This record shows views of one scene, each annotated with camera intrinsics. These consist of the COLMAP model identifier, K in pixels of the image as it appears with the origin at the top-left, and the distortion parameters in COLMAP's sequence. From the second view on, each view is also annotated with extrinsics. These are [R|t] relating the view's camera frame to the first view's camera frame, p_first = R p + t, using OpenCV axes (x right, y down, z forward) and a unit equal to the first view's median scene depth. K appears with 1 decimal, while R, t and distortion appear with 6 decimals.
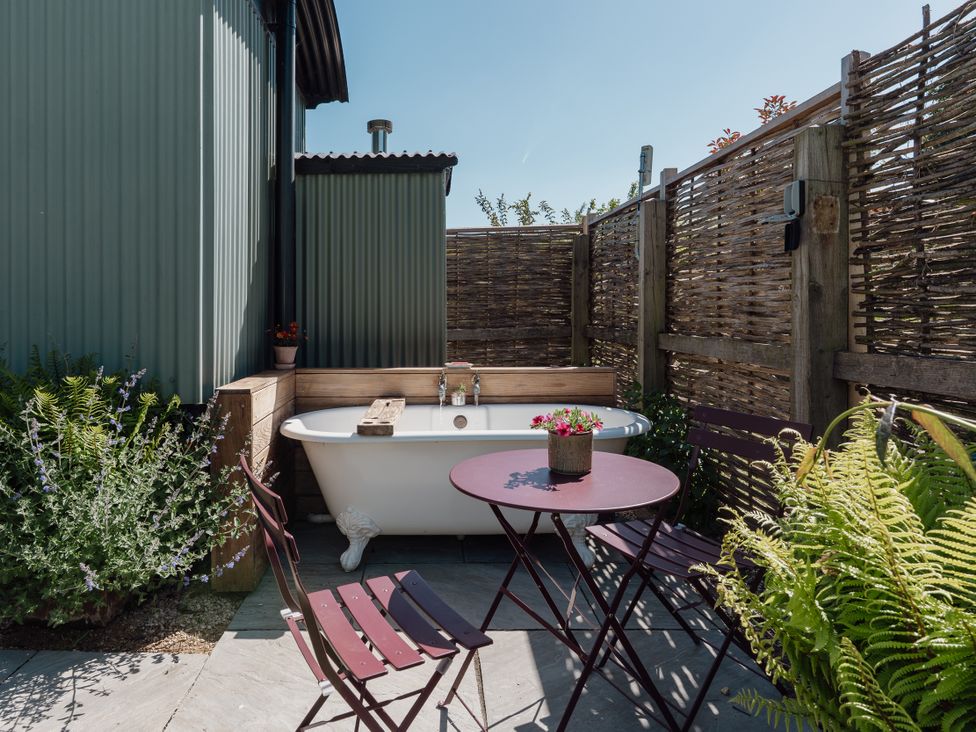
lens RADIAL K [[498.6, 0, 485.6], [0, 498.6, 340.8], [0, 0, 1]] dist [-0.001377, 0.000143]
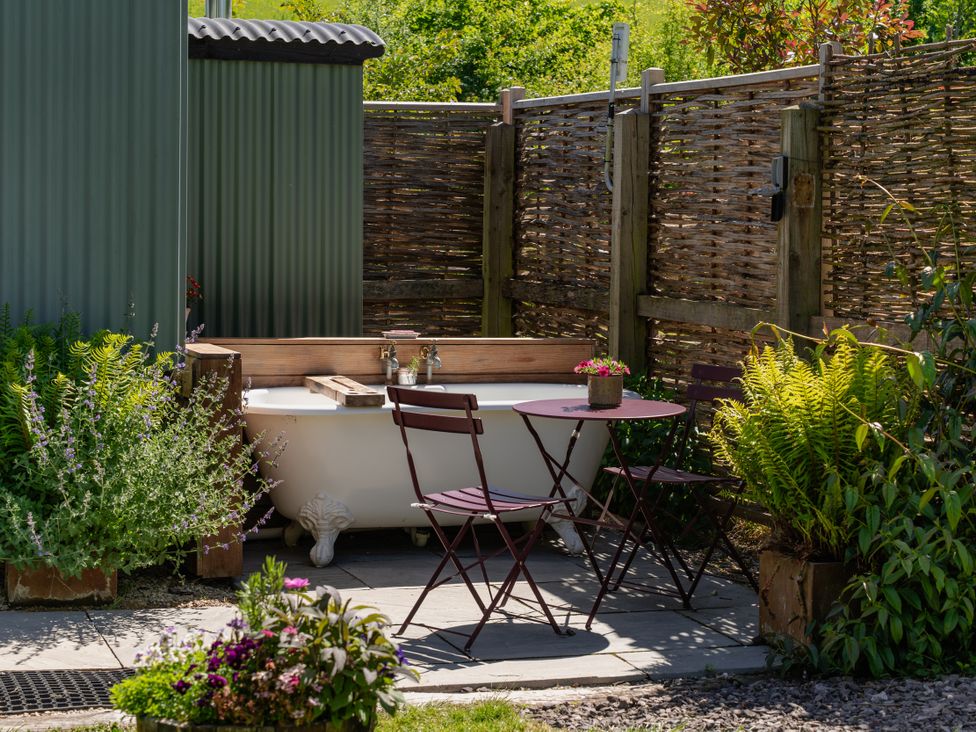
lens RADIAL K [[1934.8, 0, 488.0], [0, 1934.8, 366.0], [0, 0, 1]] dist [0.040642, 0.085467]
pose [[0.947457, -0.000243, 0.319882, -0.896968], [-0.009903, 0.999498, 0.030093, 0.007273], [-0.319729, -0.031679, 0.946979, -1.893123]]
